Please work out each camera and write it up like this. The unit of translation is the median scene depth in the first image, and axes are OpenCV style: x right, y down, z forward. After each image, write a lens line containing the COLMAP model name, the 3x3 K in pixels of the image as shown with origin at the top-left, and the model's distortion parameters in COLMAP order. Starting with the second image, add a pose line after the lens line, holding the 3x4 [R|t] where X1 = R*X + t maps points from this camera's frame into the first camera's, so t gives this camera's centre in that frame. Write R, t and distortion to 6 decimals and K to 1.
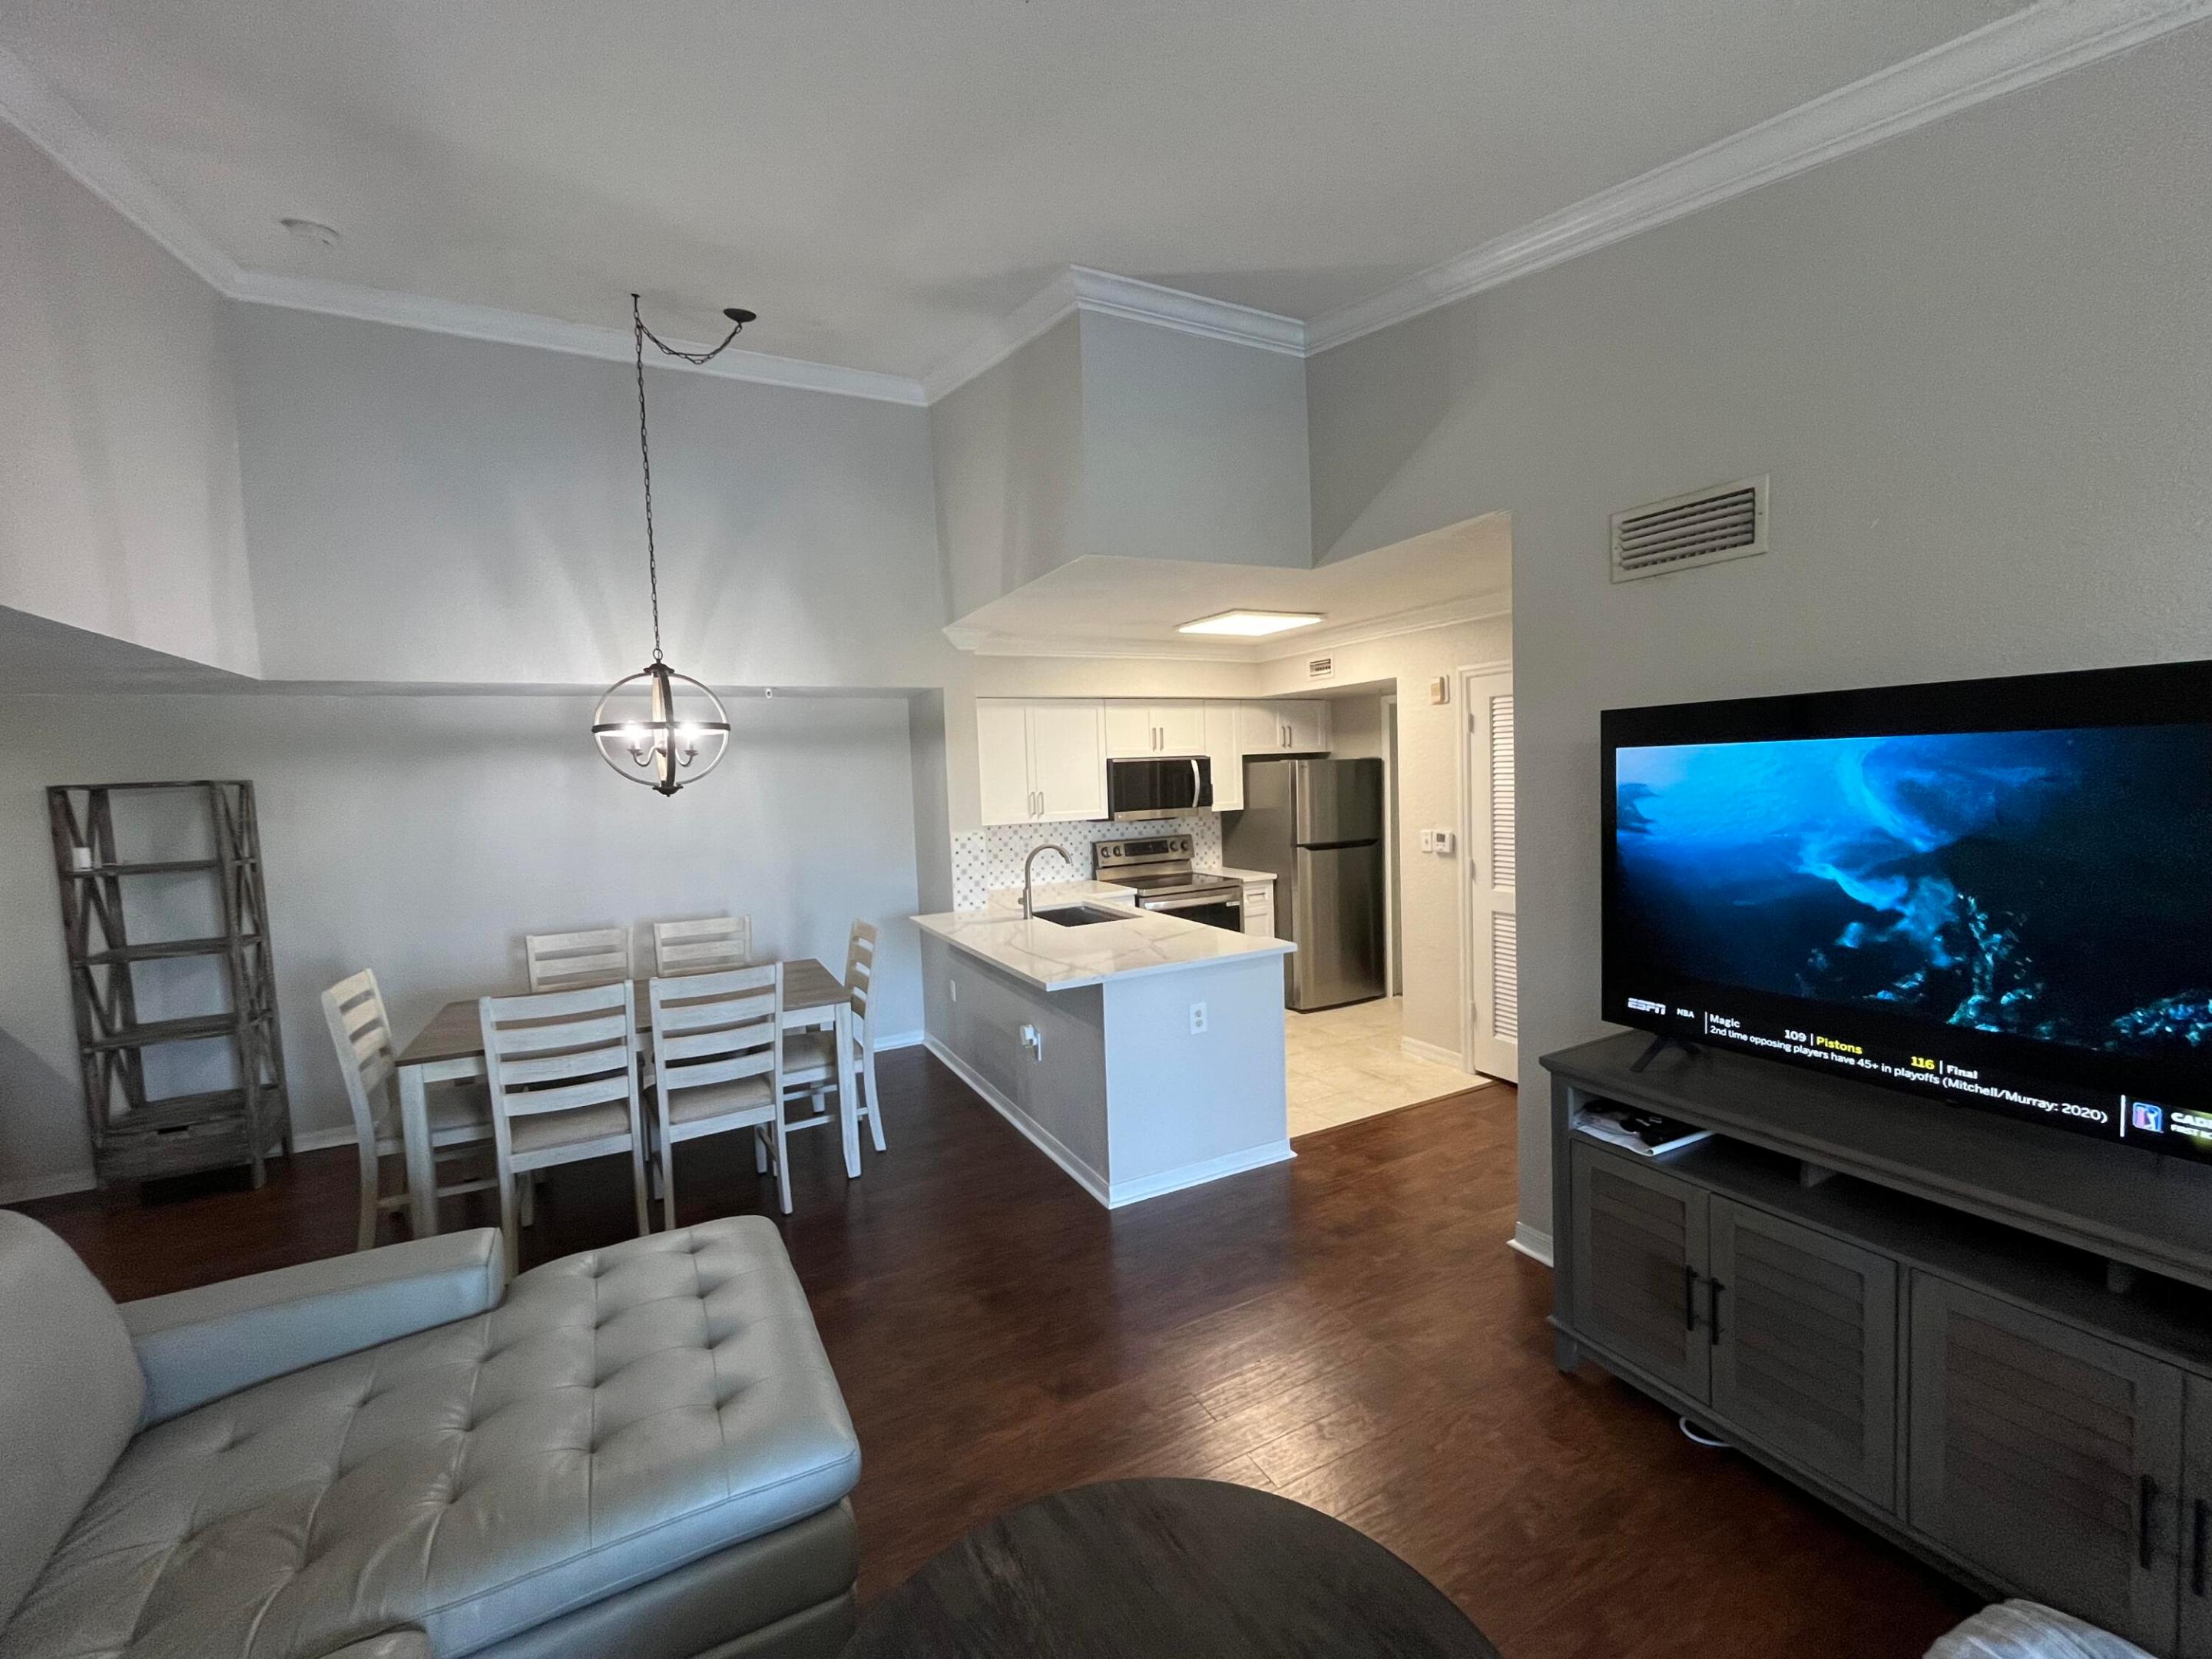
lens RADIAL K [[894.4, 0, 1100.5], [0, 894.4, 831.6], [0, 0, 1]] dist [0.003092, -0.003397]
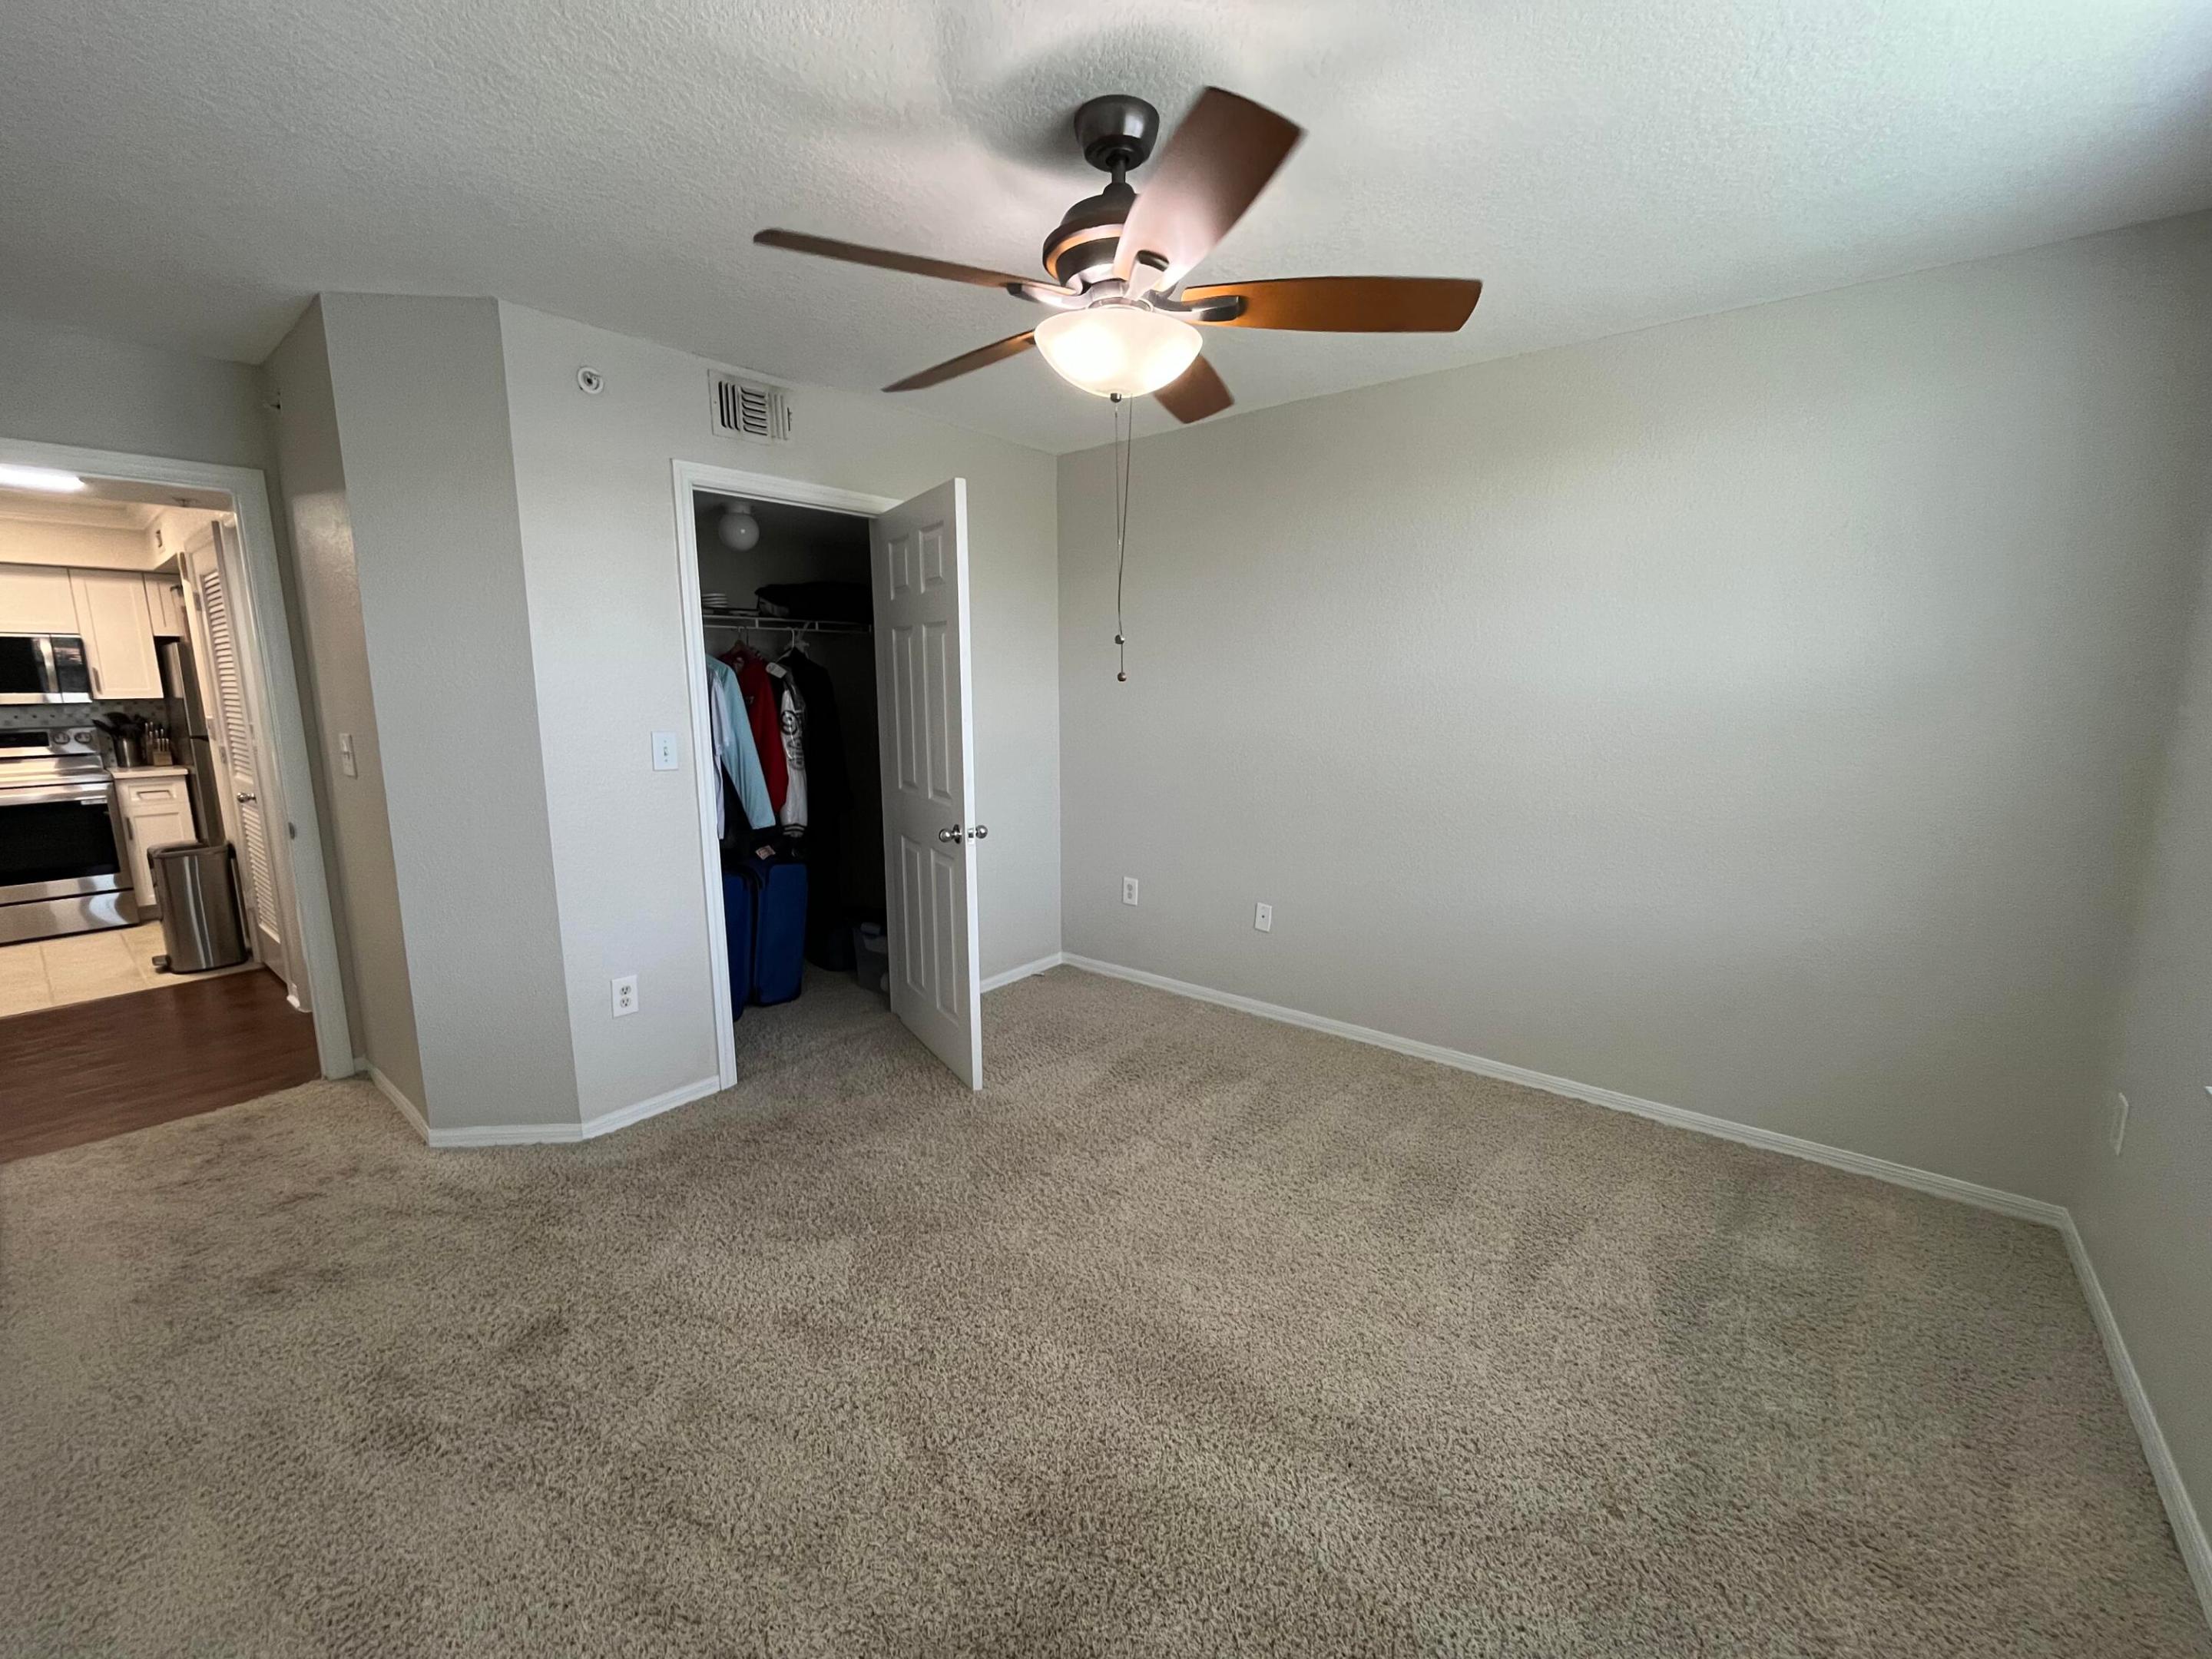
lens RADIAL K [[900.5, 0, 1098.1], [0, 900.5, 828.1], [0, 0, 1]] dist [-0.002619, 0.000811]
pose [[0.919163, -0.032424, 0.392542, 0.840865], [-0.002760, 0.996051, 0.088736, 0.028542], [-0.393869, -0.082646, 0.915444, -0.262174]]
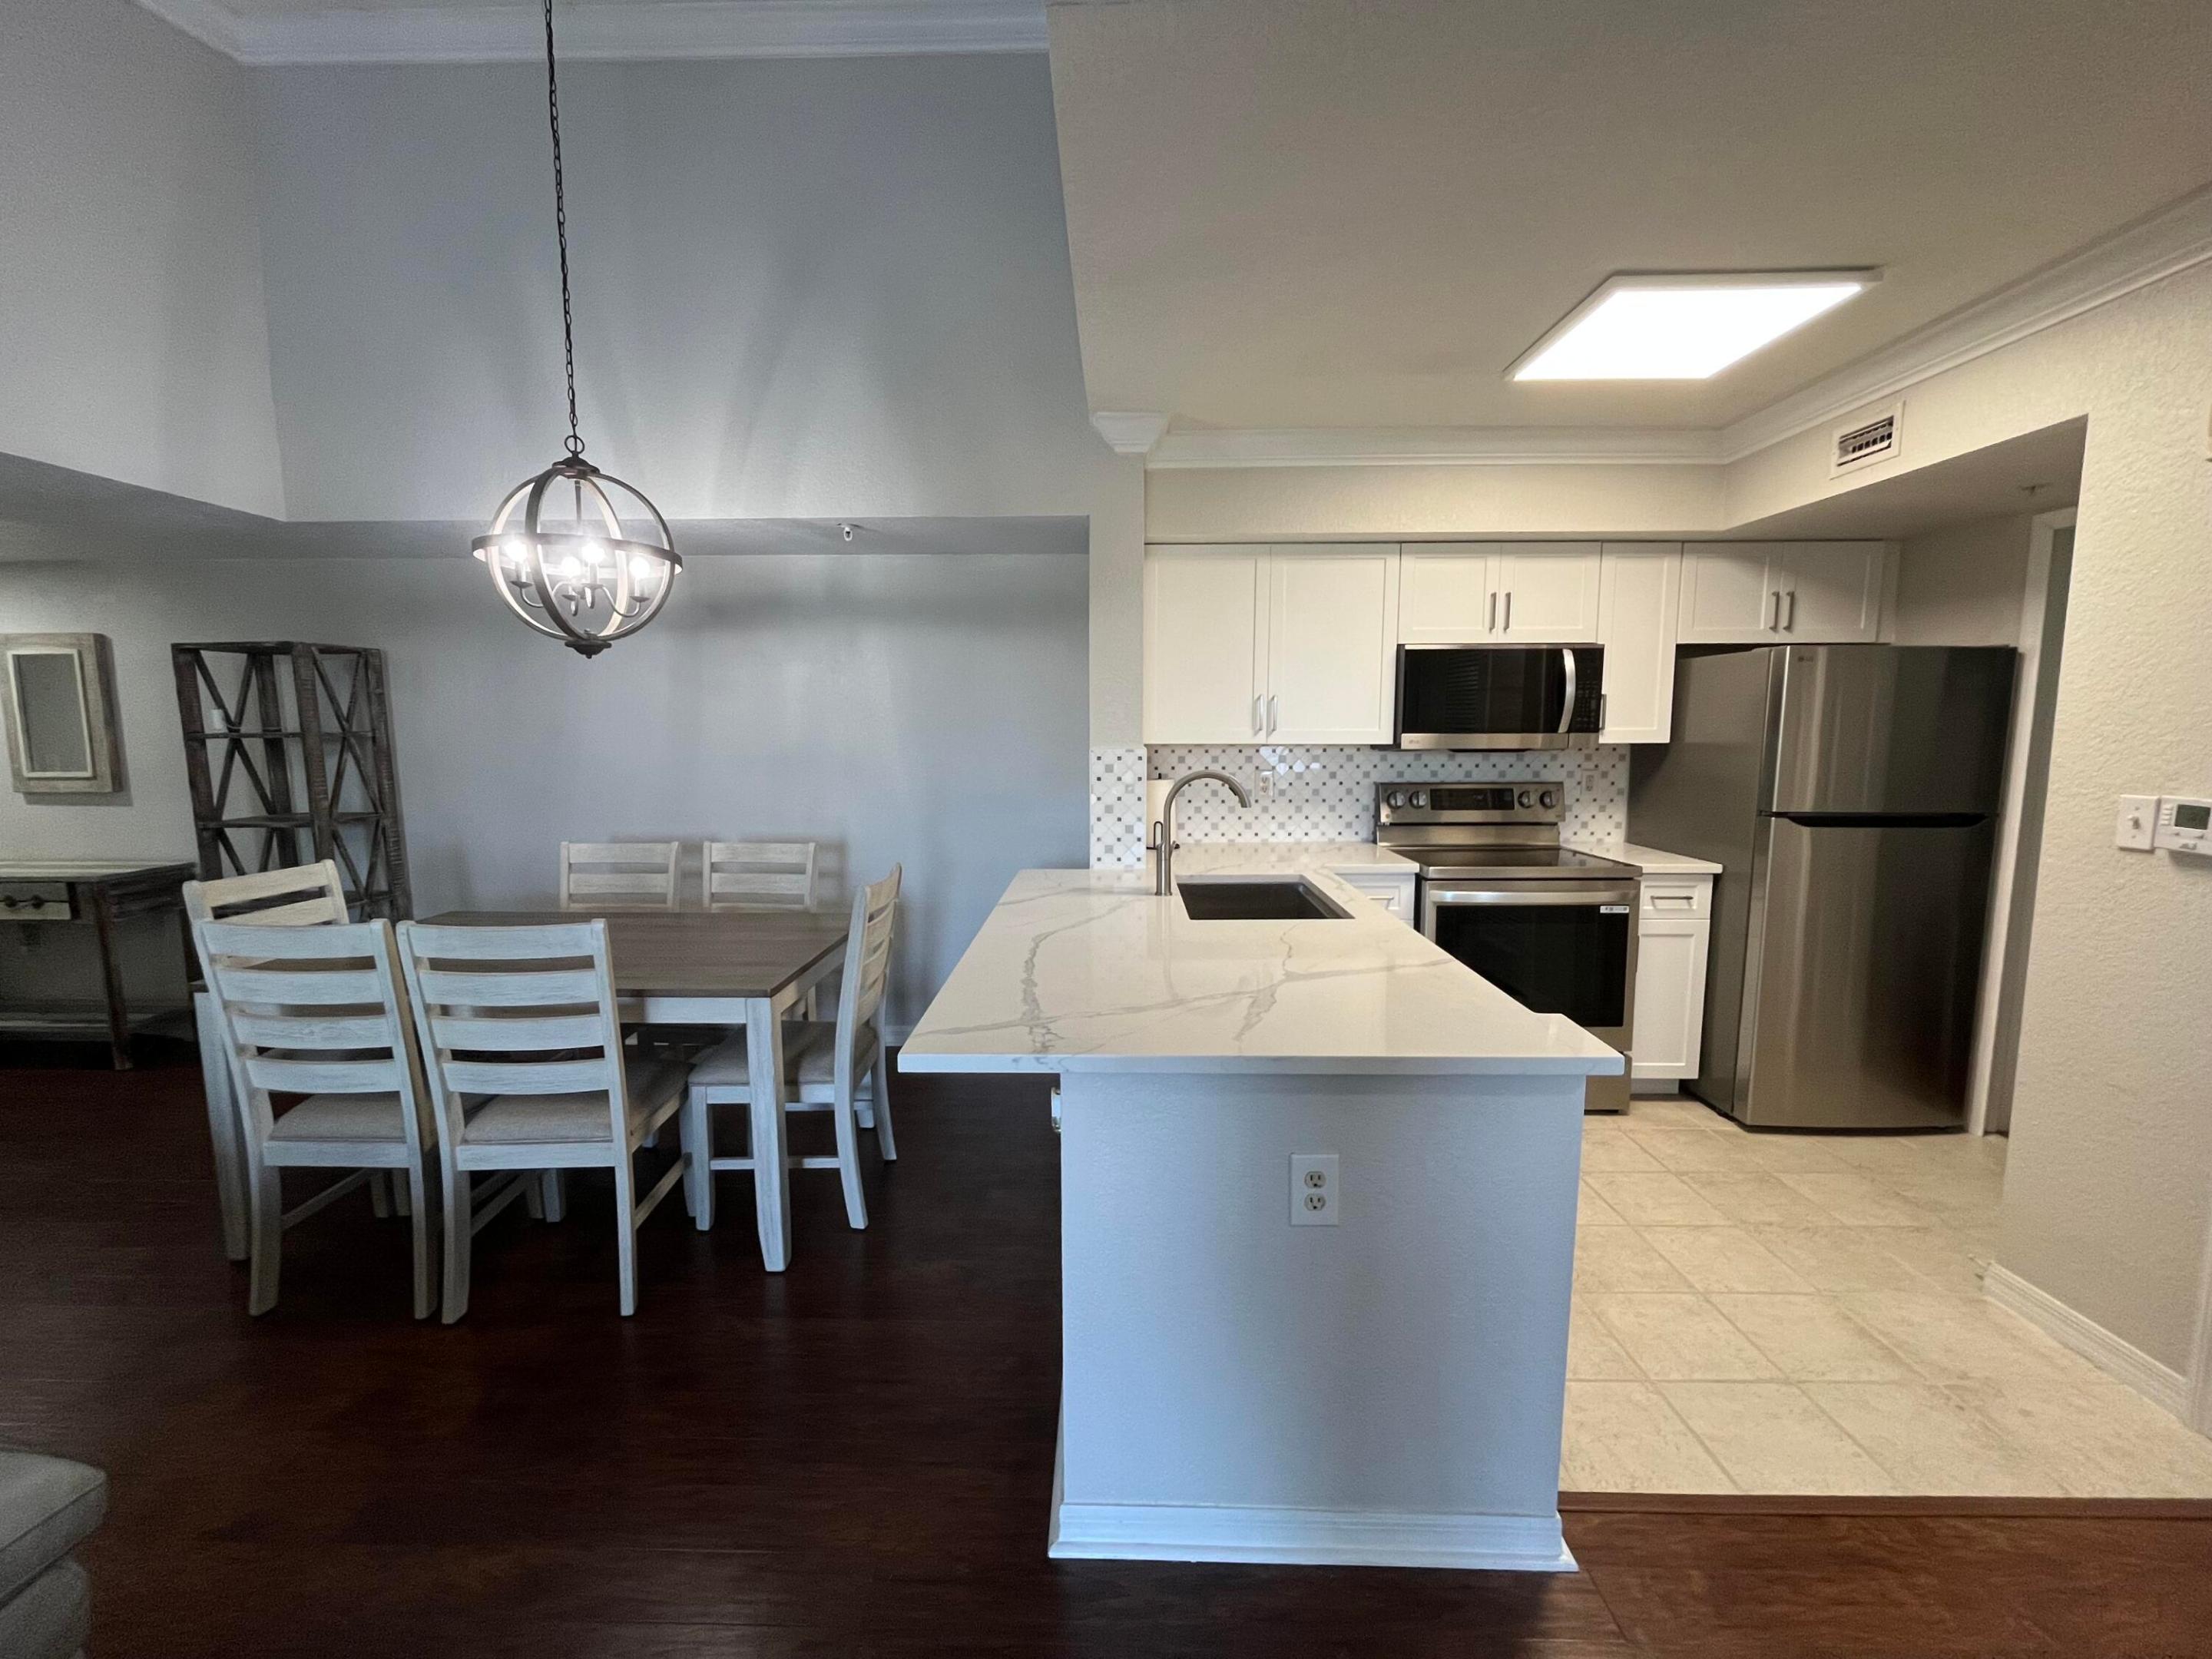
lens RADIAL K [[900.5, 0, 1098.1], [0, 900.5, 828.1], [0, 0, 1]] dist [-0.002619, 0.000811]
pose [[0.877837, 0.088688, -0.470677, 0.146608], [-0.062501, 0.995515, 0.071015, 0.013124], [0.474864, -0.032922, 0.879443, 0.425653]]
